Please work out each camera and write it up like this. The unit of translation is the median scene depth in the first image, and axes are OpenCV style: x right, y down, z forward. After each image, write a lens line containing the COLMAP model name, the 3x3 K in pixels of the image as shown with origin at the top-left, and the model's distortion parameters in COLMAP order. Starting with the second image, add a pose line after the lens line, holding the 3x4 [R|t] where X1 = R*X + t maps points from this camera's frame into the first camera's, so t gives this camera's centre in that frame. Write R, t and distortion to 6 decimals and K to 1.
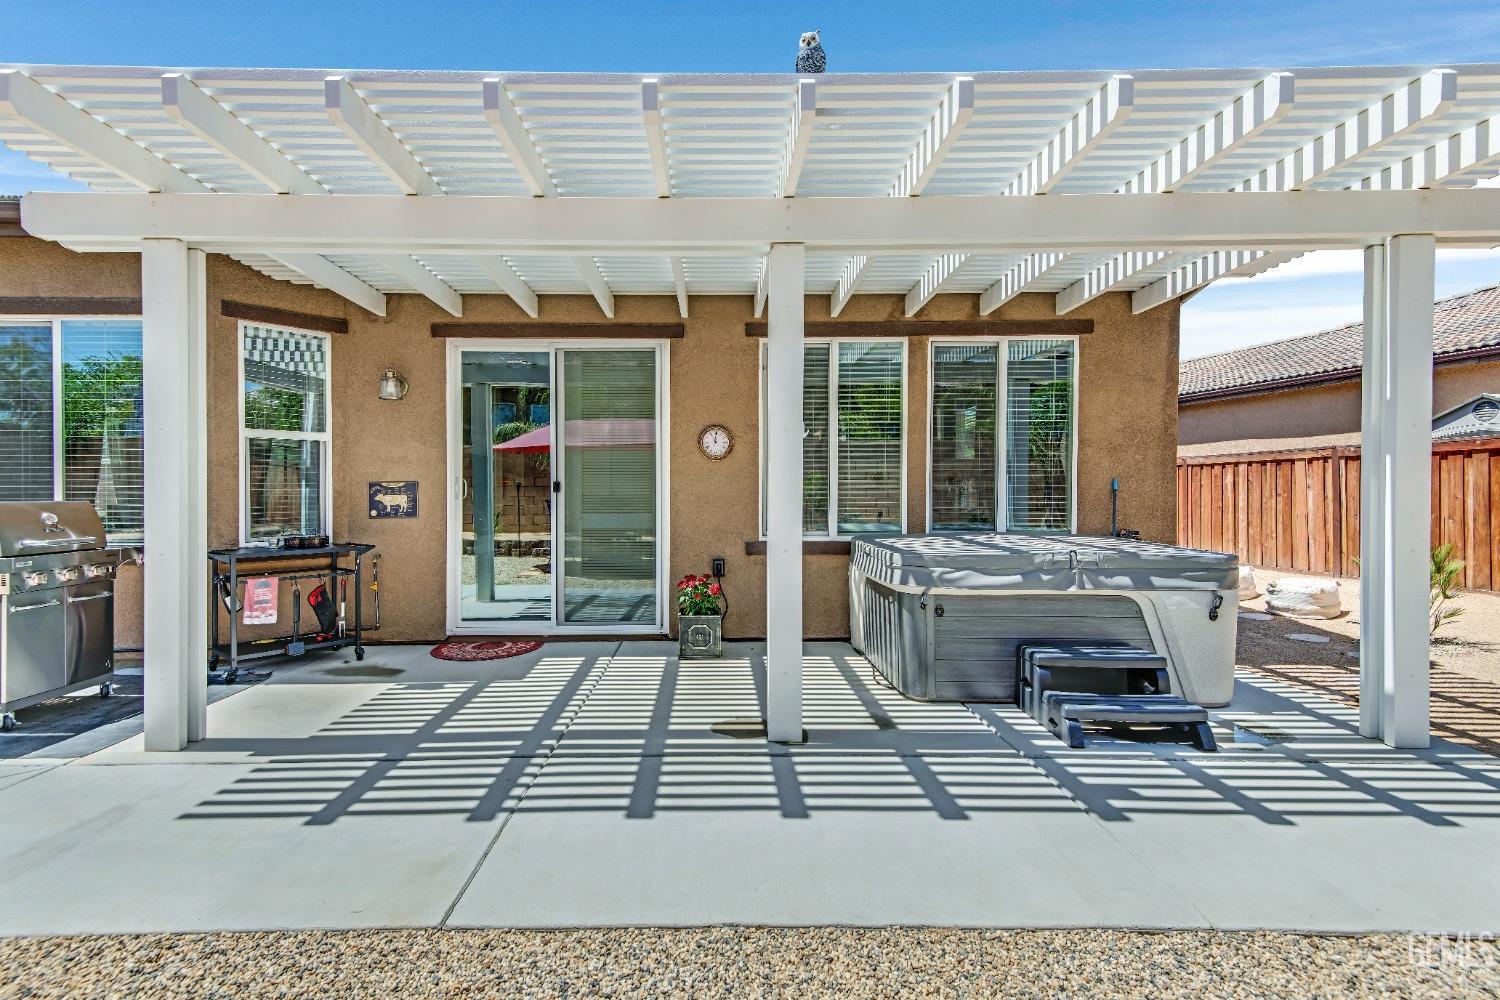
lens RADIAL K [[672.5, 0, 743.3], [0, 672.5, 499.9], [0, 0, 1]] dist [0.032323, -0.010377]
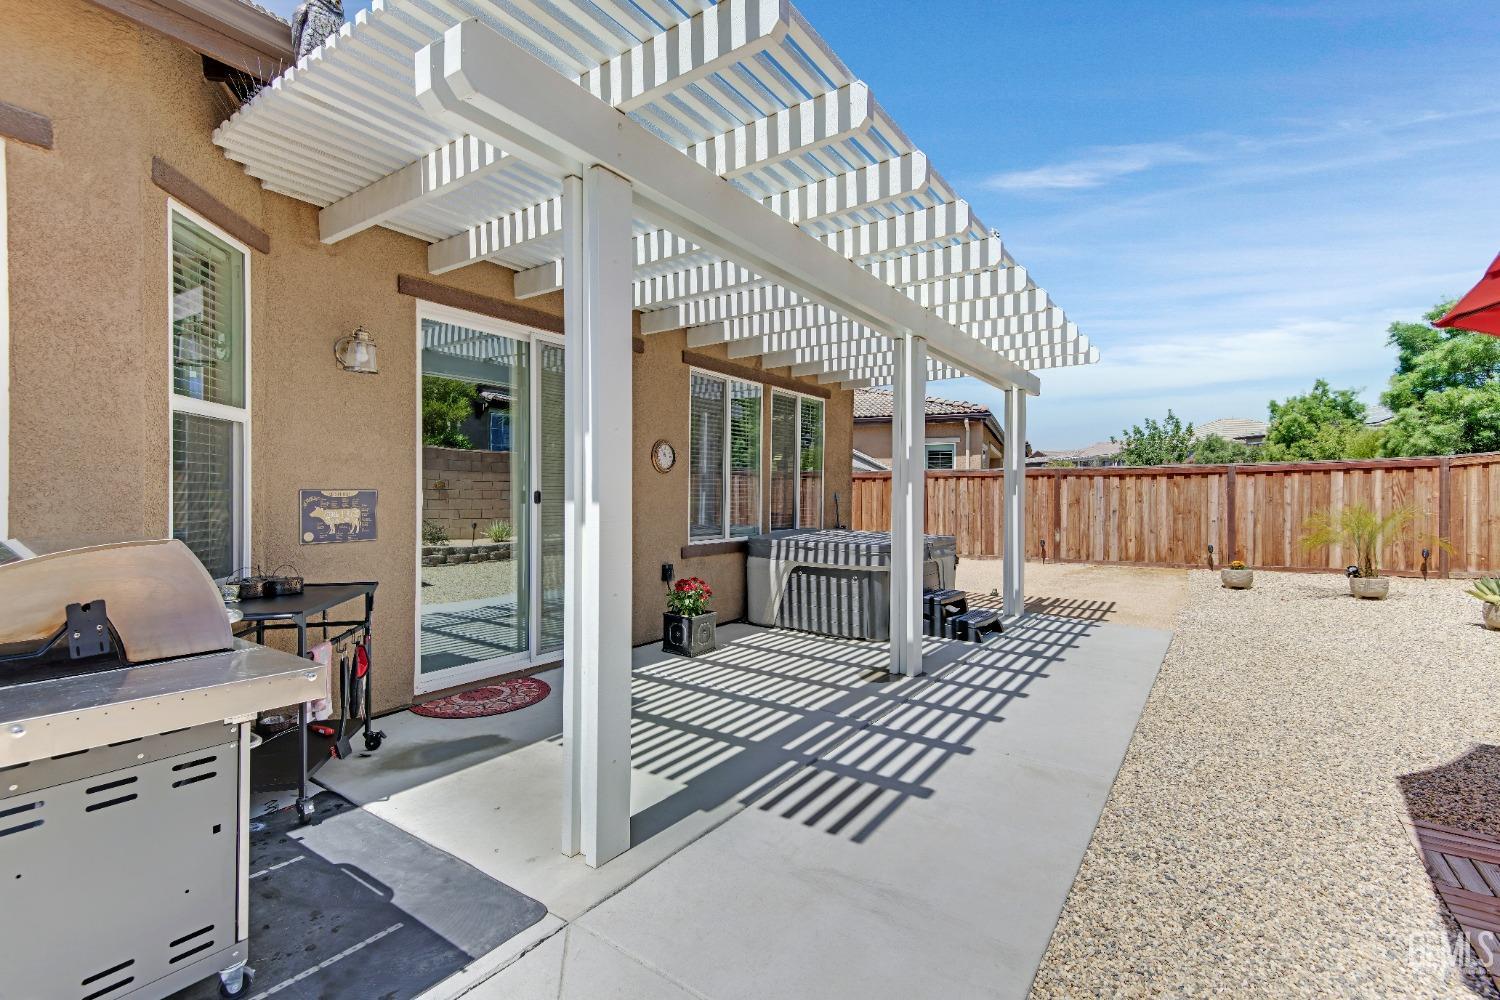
lens RADIAL K [[672.5, 0, 740.7], [0, 672.5, 497.2], [0, 0, 1]] dist [0.032323, -0.010377]
pose [[0.586690, -0.000155, 0.809812, -1.103778], [-0.002435, 0.999995, 0.001955, -0.028215], [-0.809808, -0.003119, 0.586686, 0.351857]]
